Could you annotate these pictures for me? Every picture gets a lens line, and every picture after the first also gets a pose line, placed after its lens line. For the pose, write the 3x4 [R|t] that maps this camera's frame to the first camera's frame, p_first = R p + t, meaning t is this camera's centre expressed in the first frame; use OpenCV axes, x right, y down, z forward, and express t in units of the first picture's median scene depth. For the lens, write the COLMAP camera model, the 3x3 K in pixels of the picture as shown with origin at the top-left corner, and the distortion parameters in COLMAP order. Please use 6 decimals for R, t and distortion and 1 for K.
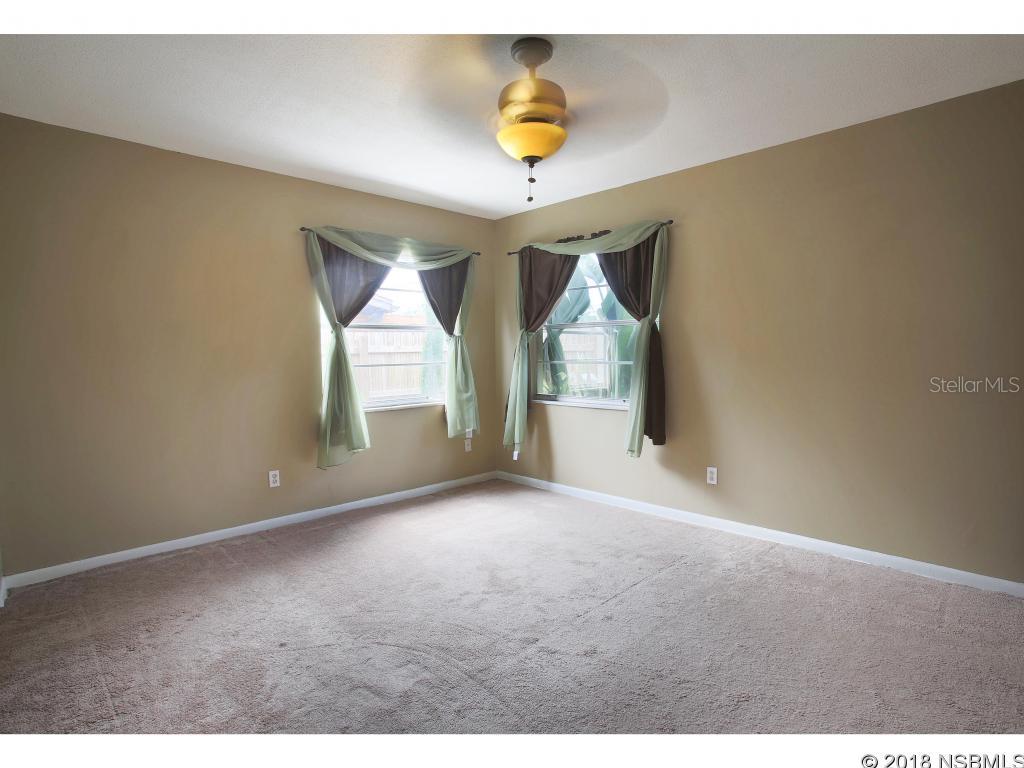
lens RADIAL K [[476.9, 0, 494.0], [0, 476.9, 382.6], [0, 0, 1]] dist [-0.074035, 0.025326]
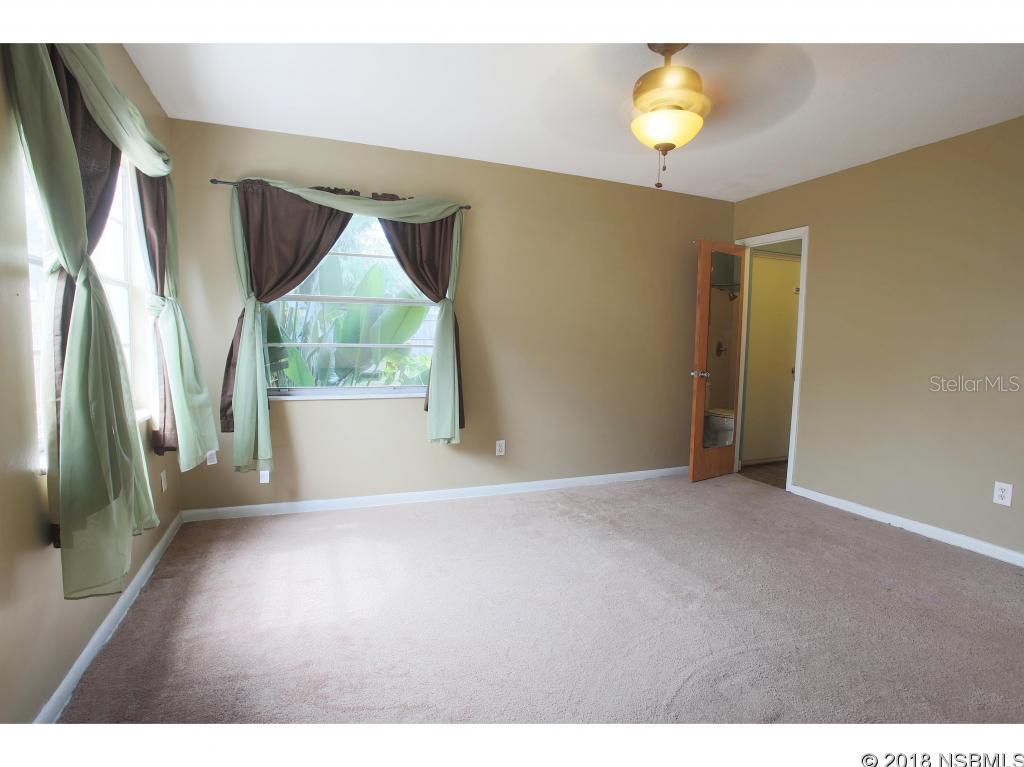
lens RADIAL K [[476.9, 0, 494.0], [0, 476.9, 382.1], [0, 0, 1]] dist [-0.074035, 0.025326]
pose [[0.442087, -0.057240, 0.895144, -0.465325], [0.030463, 0.998344, 0.048794, -0.011594], [-0.896455, 0.005697, 0.443099, 0.431862]]
